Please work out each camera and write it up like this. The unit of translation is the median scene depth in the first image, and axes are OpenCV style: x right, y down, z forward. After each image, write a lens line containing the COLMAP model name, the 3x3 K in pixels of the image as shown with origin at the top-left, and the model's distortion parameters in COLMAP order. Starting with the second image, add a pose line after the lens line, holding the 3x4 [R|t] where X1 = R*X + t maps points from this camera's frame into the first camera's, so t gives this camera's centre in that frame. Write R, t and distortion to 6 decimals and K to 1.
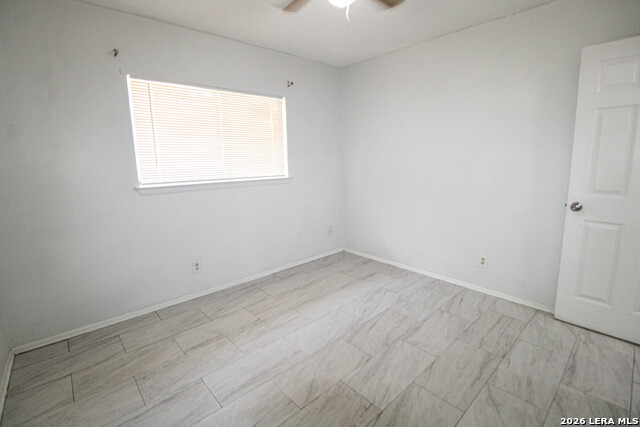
lens RADIAL K [[296.0, 0, 324.1], [0, 296.0, 205.6], [0, 0, 1]] dist [0.000469, -0.011628]
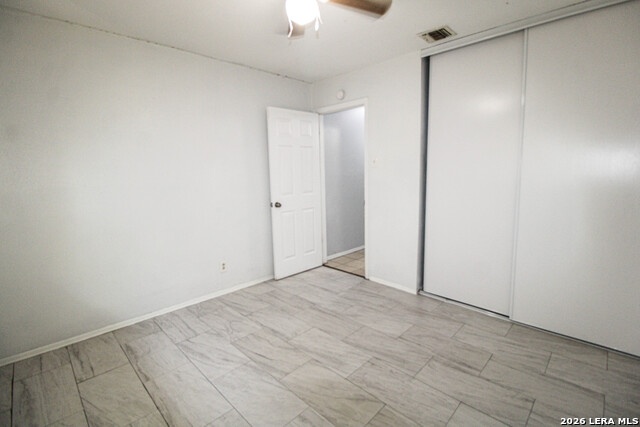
lens RADIAL K [[296.0, 0, 324.1], [0, 296.0, 205.6], [0, 0, 1]] dist [0.000469, -0.011628]
pose [[-0.052424, -0.100173, 0.993588, -0.742968], [0.178431, 0.978006, 0.108016, -0.118110], [-0.982555, 0.182950, -0.033397, 0.791055]]
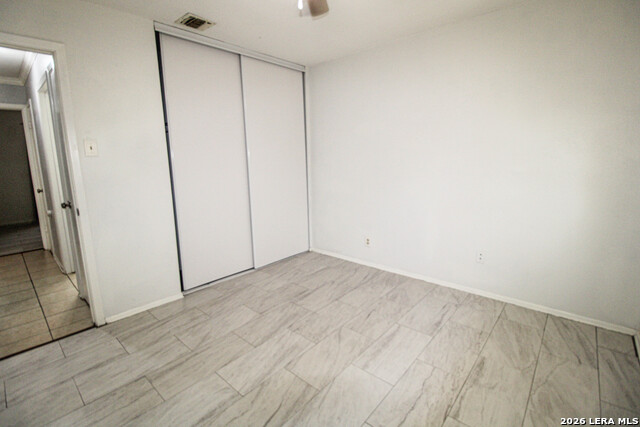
lens RADIAL K [[296.0, 0, 324.1], [0, 296.0, 205.6], [0, 0, 1]] dist [0.000469, -0.011628]
pose [[-0.992919, 0.054524, -0.105542, 0.095445], [0.018154, 0.947654, 0.318783, -0.247037], [0.117398, 0.314610, -0.941933, 1.542184]]
